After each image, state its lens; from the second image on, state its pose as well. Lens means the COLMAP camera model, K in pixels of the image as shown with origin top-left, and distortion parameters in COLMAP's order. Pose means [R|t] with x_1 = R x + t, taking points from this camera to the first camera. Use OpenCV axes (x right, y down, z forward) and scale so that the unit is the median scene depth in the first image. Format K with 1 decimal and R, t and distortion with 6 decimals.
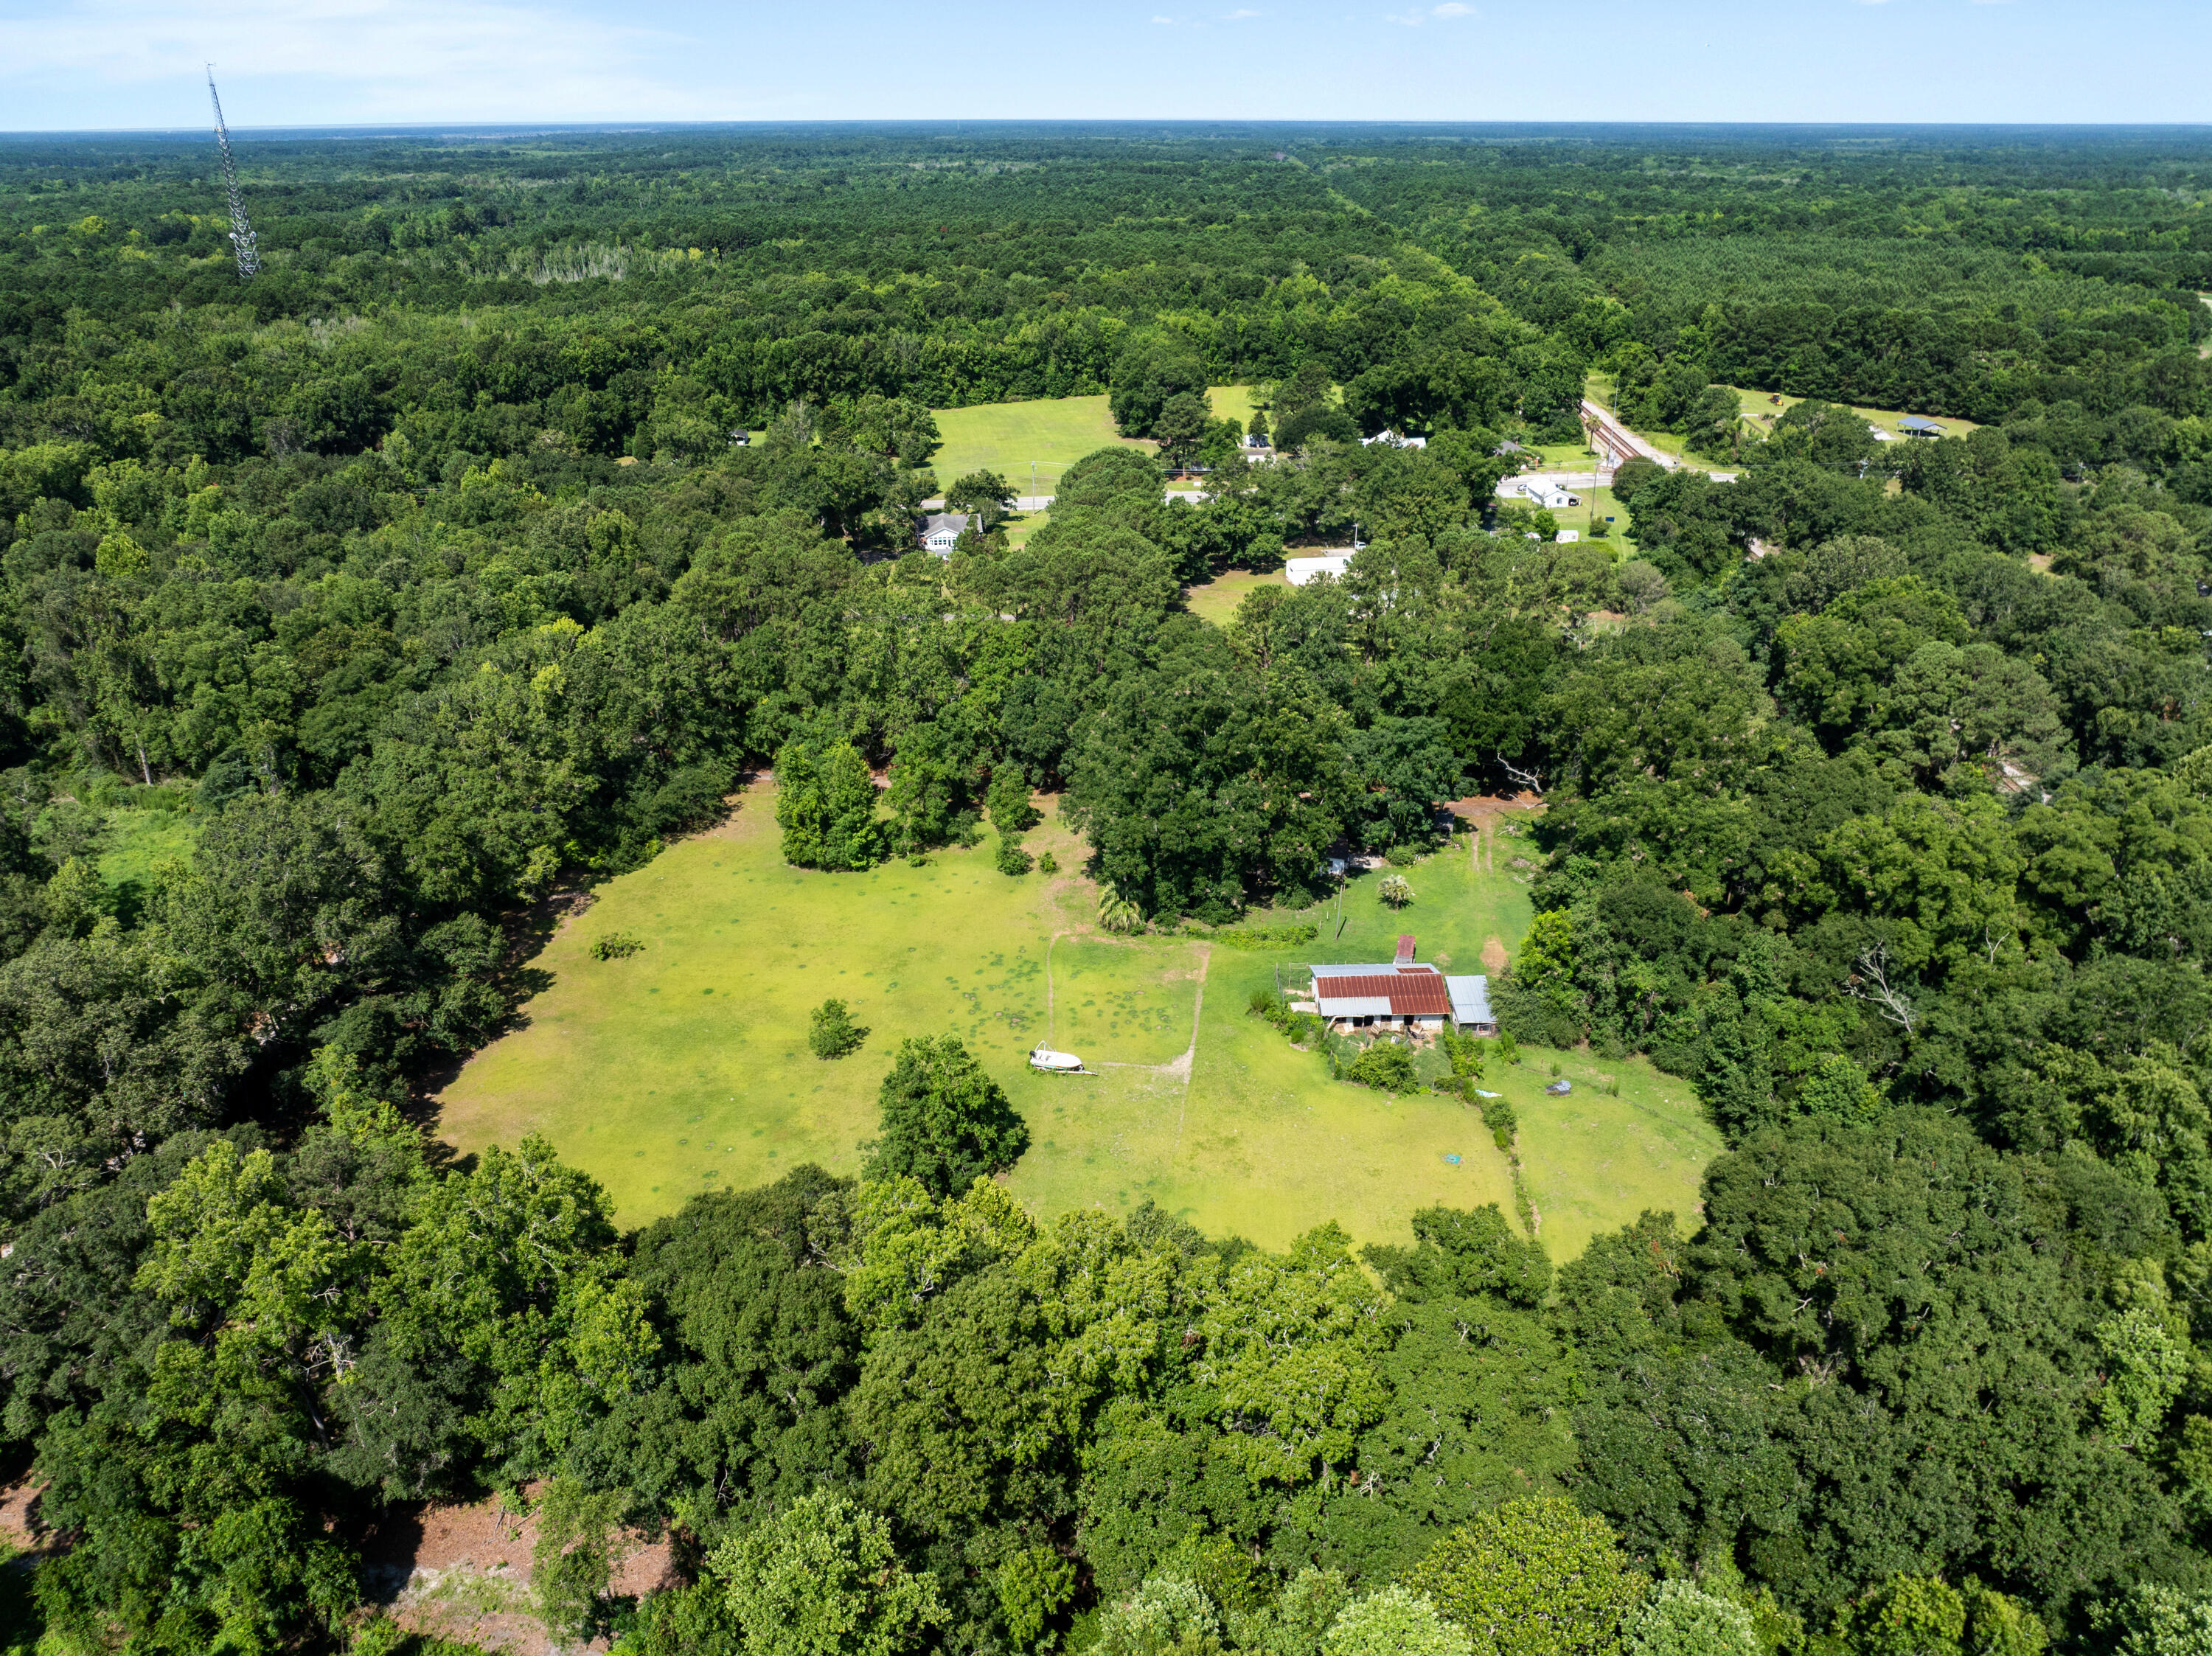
lens RADIAL K [[1558.9, 0, 1106.0], [0, 1558.9, 828.0], [0, 0, 1]] dist [0.001745, -0.077388]
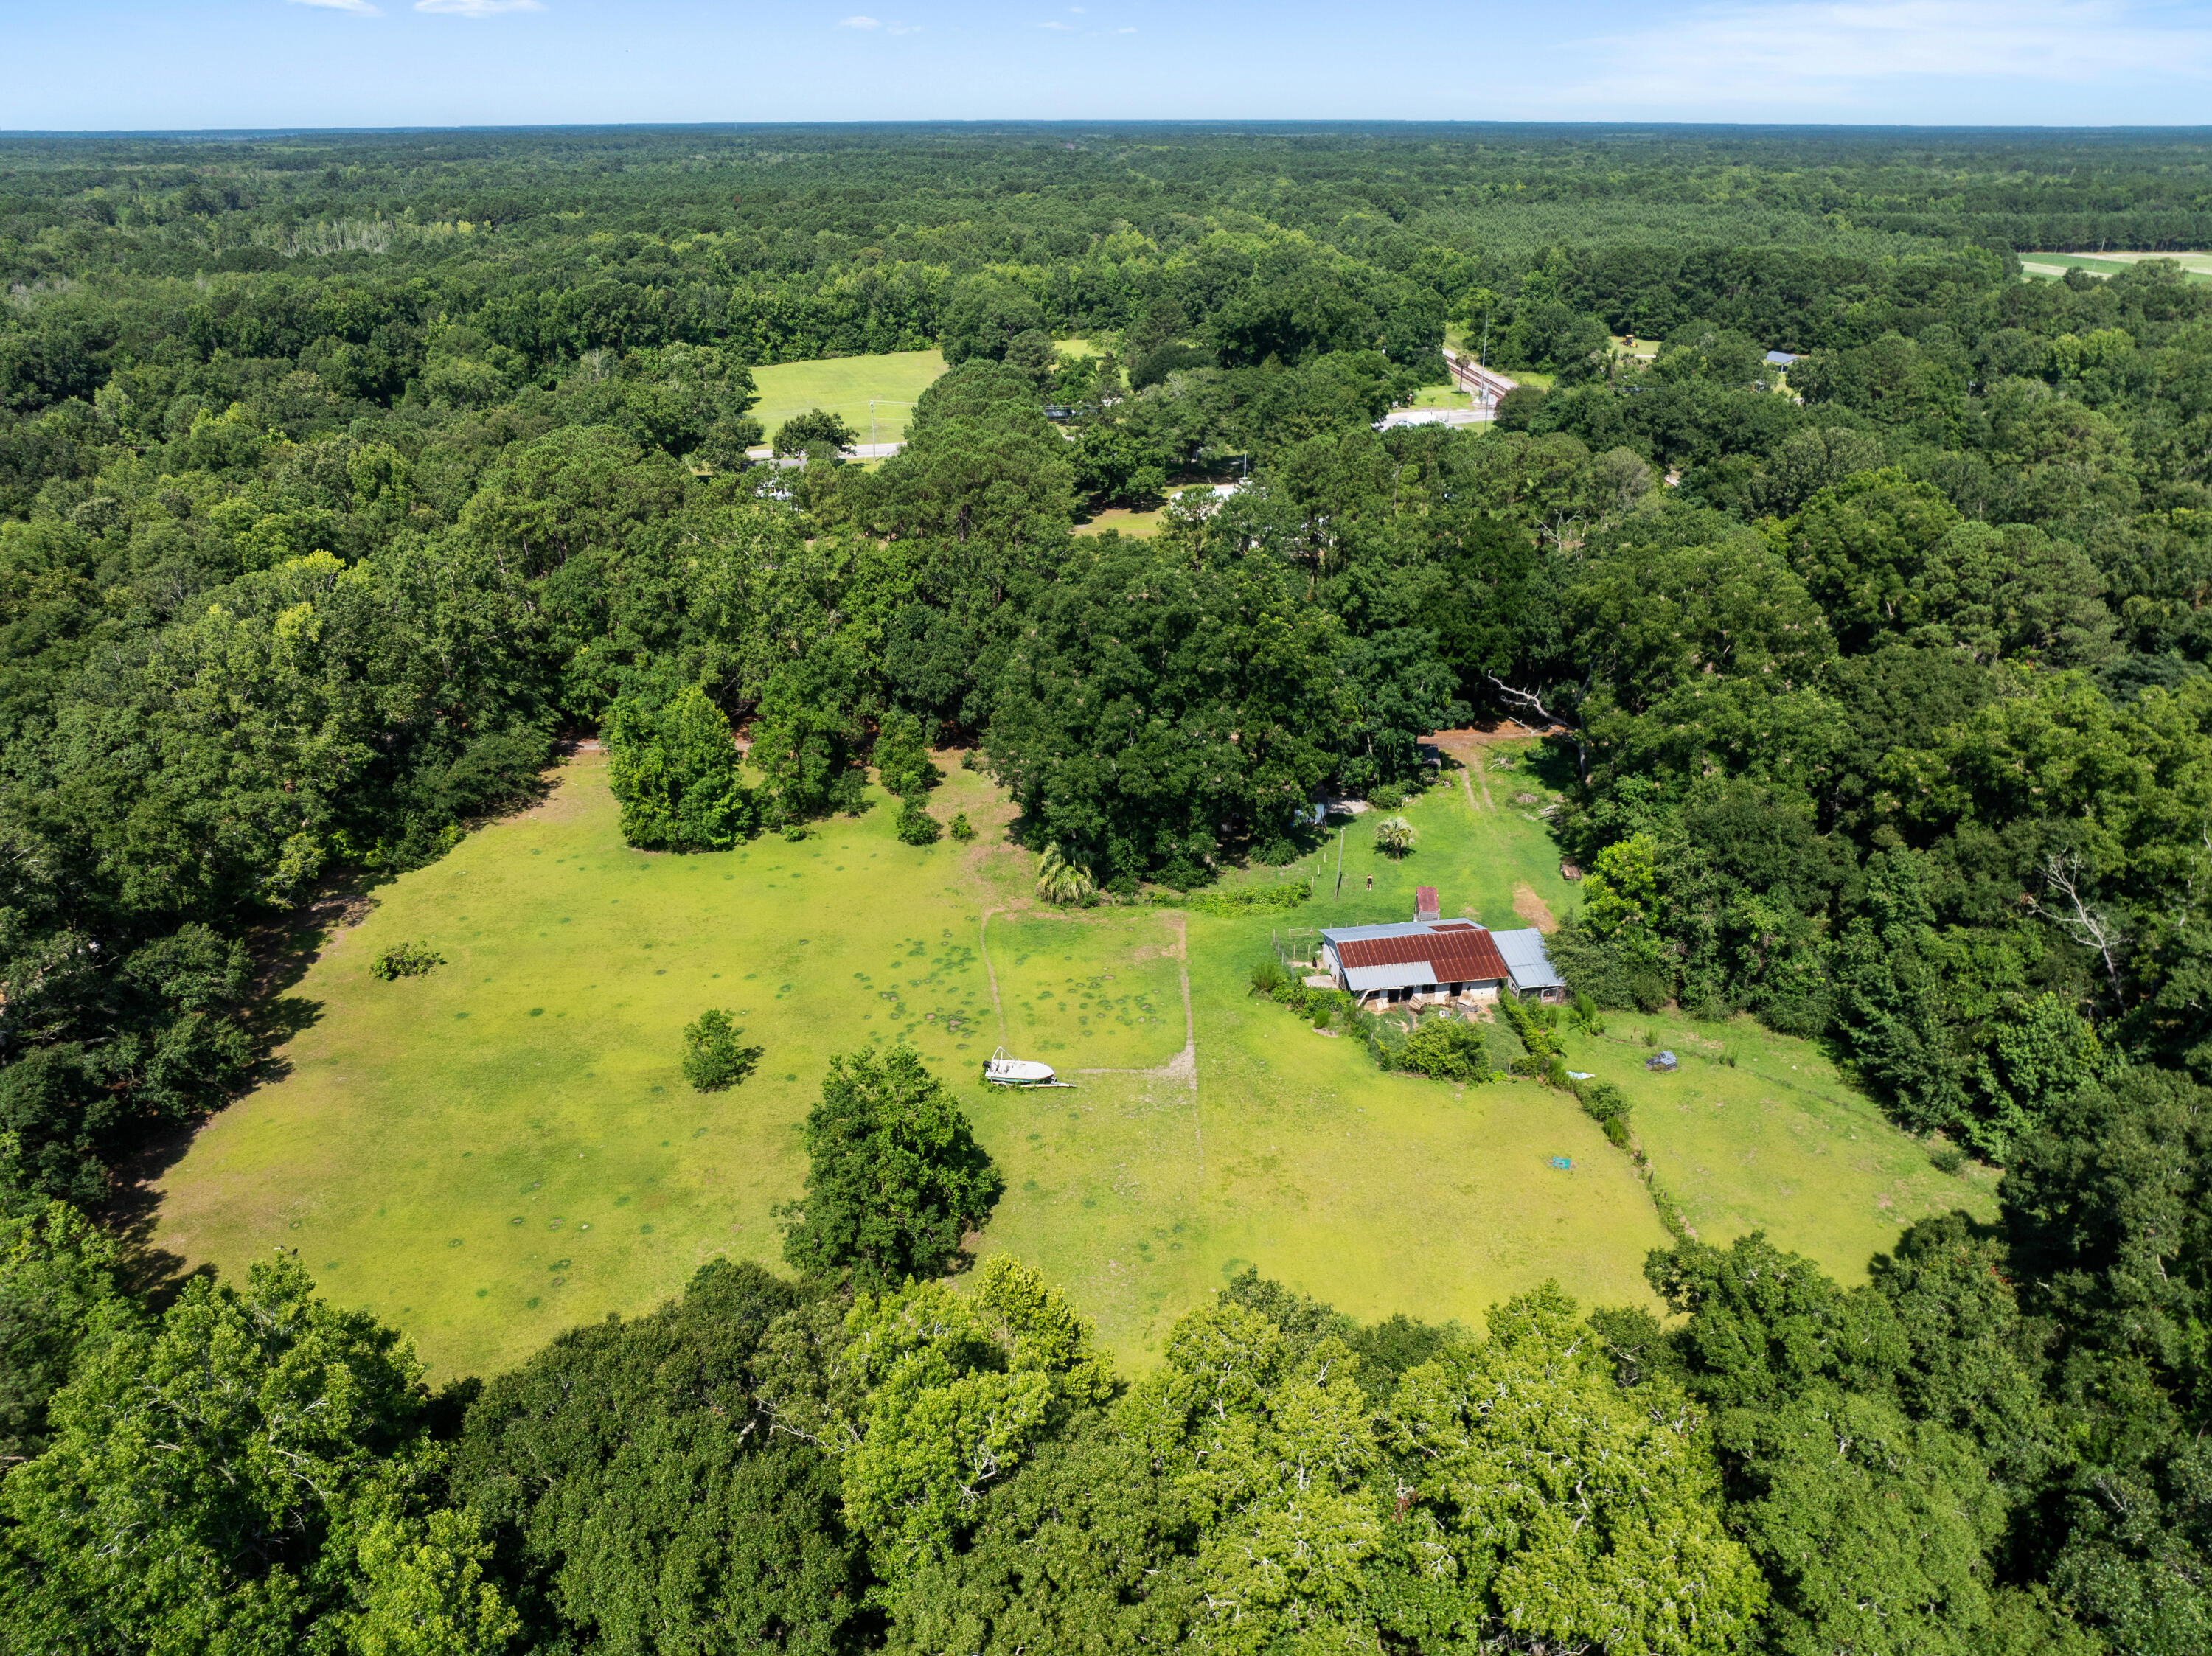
lens RADIAL K [[1549.2, 0, 1106.0], [0, 1549.2, 828.0], [0, 0, 1]] dist [-0.033616, 0.000512]
pose [[0.991183, -0.051324, 0.122158, -0.063986], [0.051793, 0.998658, -0.000670, 0.028448], [-0.121960, 0.006991, 0.992510, 0.210568]]
